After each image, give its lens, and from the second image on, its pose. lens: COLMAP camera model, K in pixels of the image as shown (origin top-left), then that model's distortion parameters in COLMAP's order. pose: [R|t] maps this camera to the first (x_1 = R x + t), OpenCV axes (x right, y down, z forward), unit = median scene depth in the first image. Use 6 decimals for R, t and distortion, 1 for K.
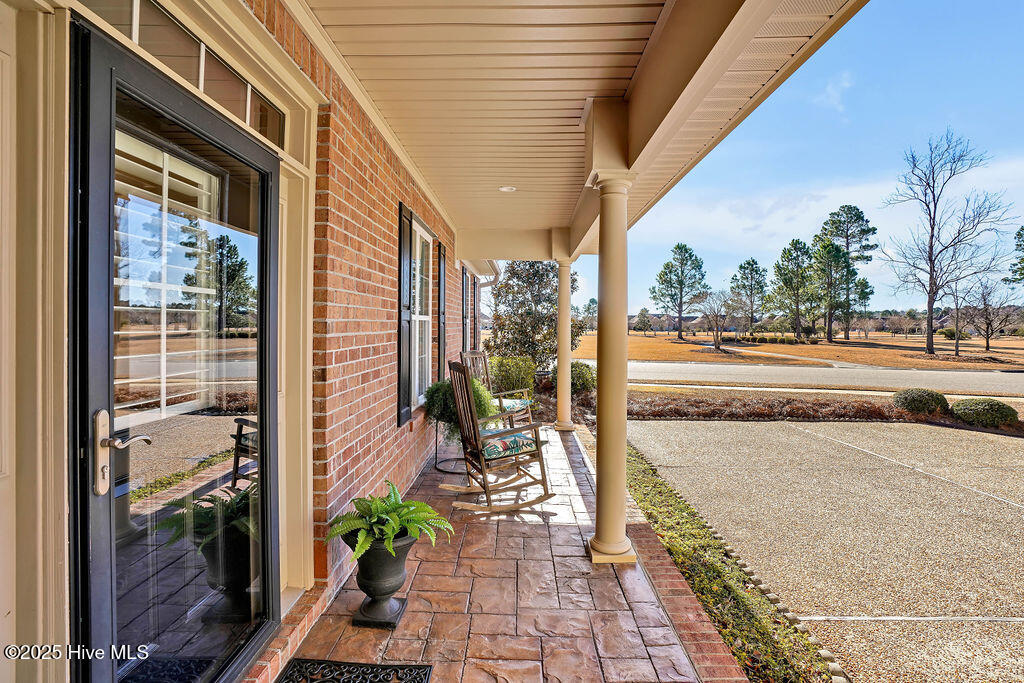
lens RADIAL K [[484.2, 0, 513.6], [0, 484.2, 311.8], [0, 0, 1]] dist [-0.001034, 0.000070]
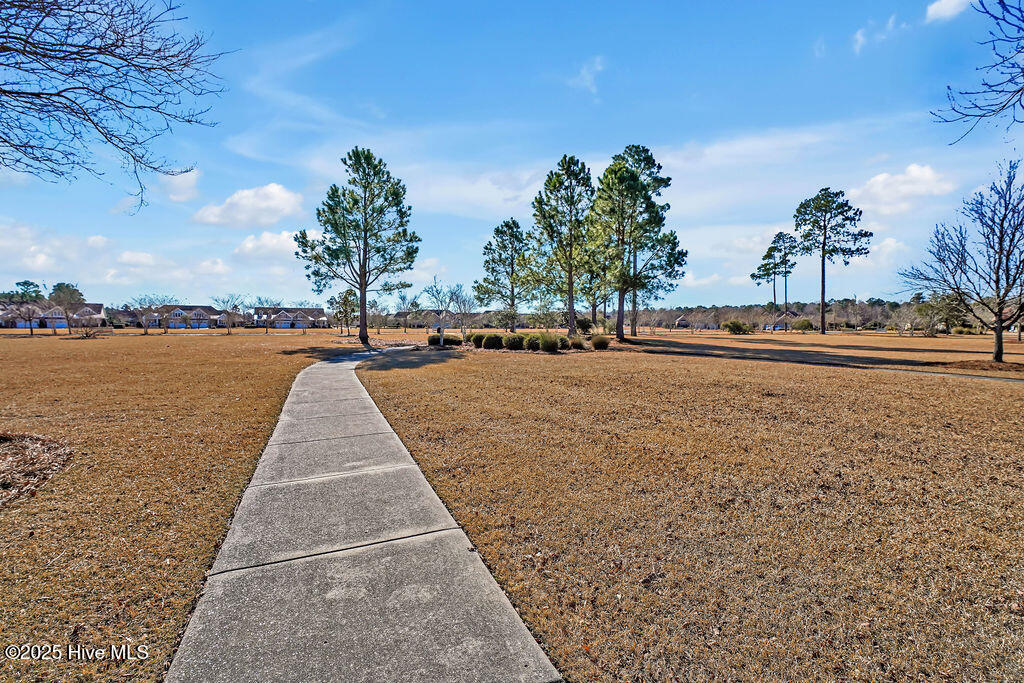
lens RADIAL K [[478.3, 0, 515.5], [0, 478.3, 336.9], [0, 0, 1]] dist [-0.003328, 0.000163]
pose [[0.916974, -0.018584, 0.398513, 0.289130], [0.000735, 0.998991, 0.044894, 0.027354], [-0.398945, -0.040874, 0.916063, 0.487103]]
